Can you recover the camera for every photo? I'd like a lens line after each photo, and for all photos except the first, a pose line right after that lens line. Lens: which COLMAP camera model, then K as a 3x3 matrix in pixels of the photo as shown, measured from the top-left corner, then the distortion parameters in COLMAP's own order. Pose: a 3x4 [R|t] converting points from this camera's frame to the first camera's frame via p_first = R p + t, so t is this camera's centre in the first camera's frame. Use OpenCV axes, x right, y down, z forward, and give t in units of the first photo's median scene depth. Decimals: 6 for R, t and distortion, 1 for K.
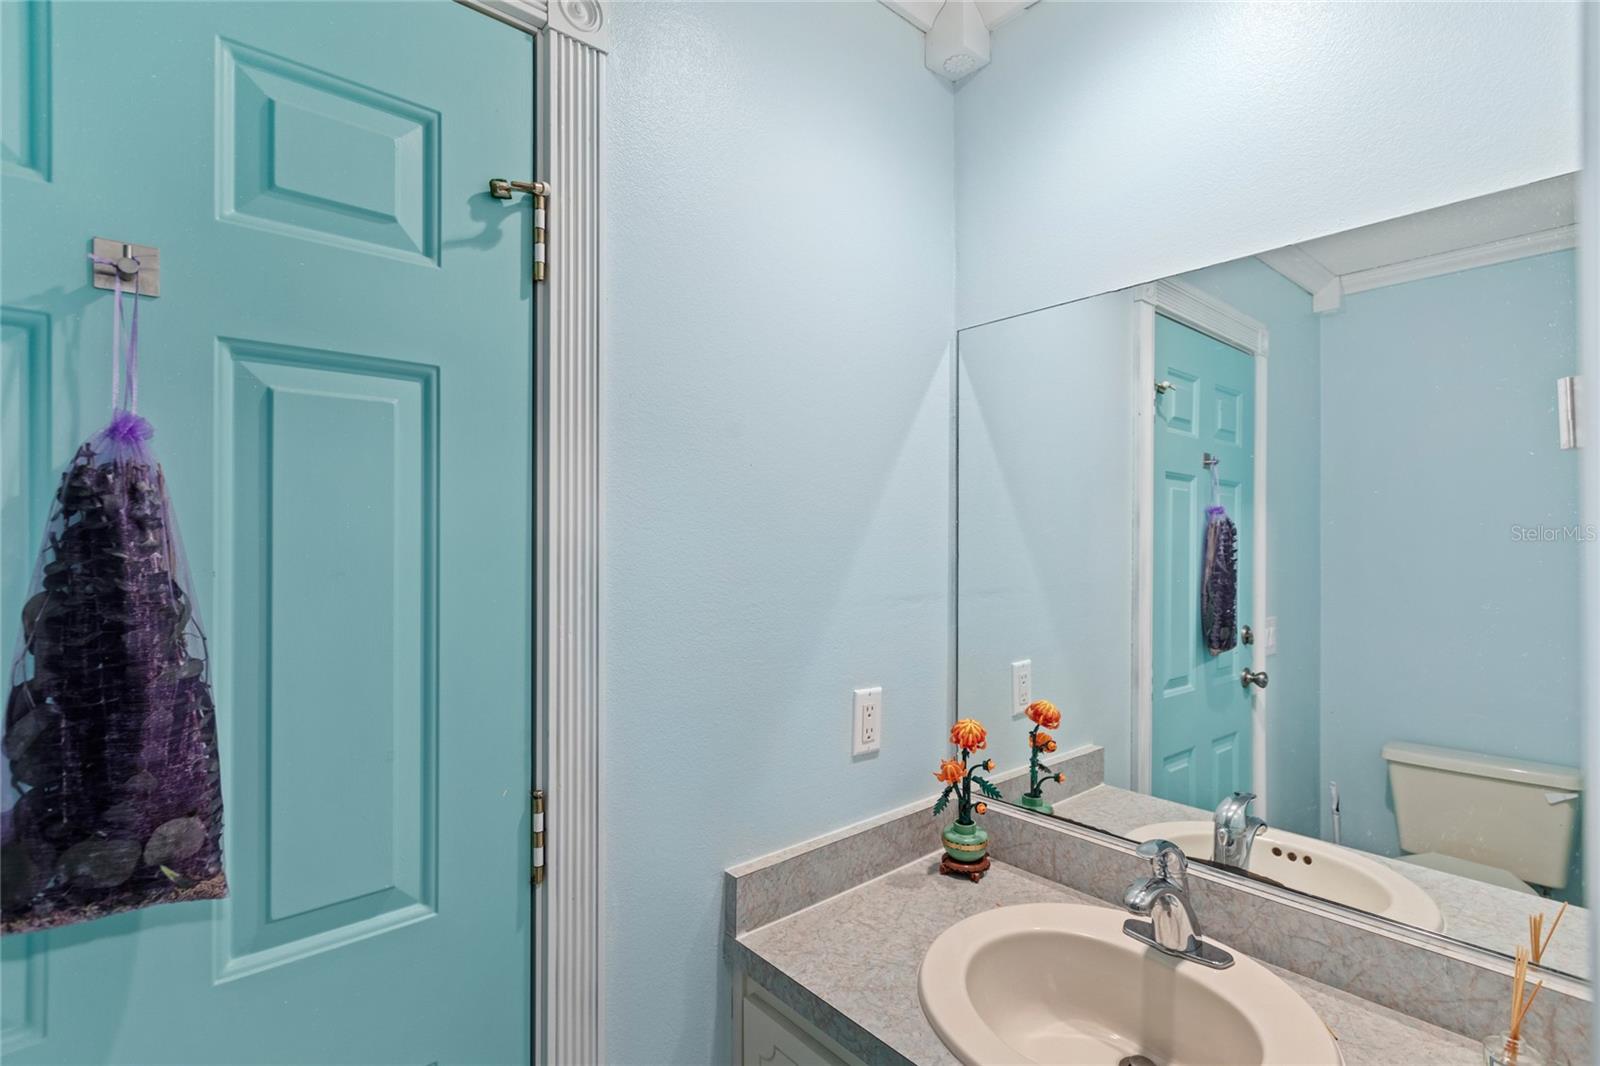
lens RADIAL K [[754.7, 0, 791.8], [0, 754.7, 529.4], [0, 0, 1]] dist [0.005074, 0.000429]
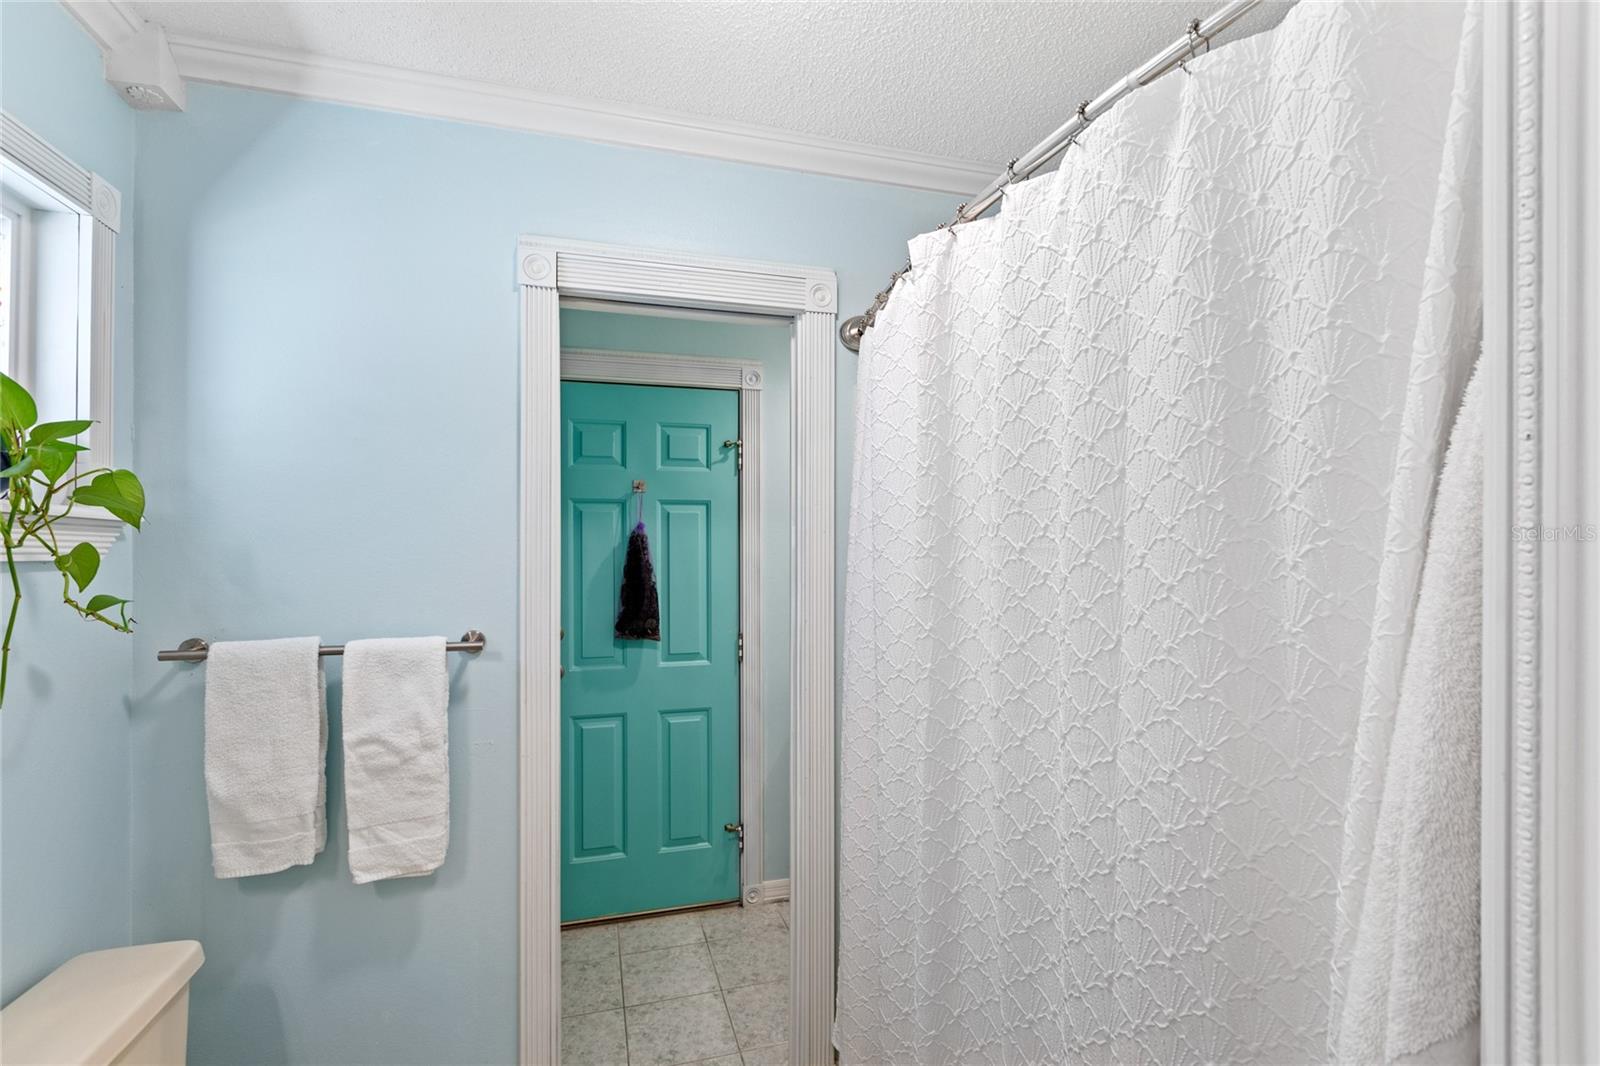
lens RADIAL K [[754.7, 0, 803.6], [0, 754.7, 537.7], [0, 0, 1]] dist [0.005074, 0.000429]
pose [[0.912931, -0.003767, -0.408096, 1.450590], [0.004390, 0.999990, 0.000591, -0.057905], [0.408090, -0.002331, 0.912939, -2.148170]]
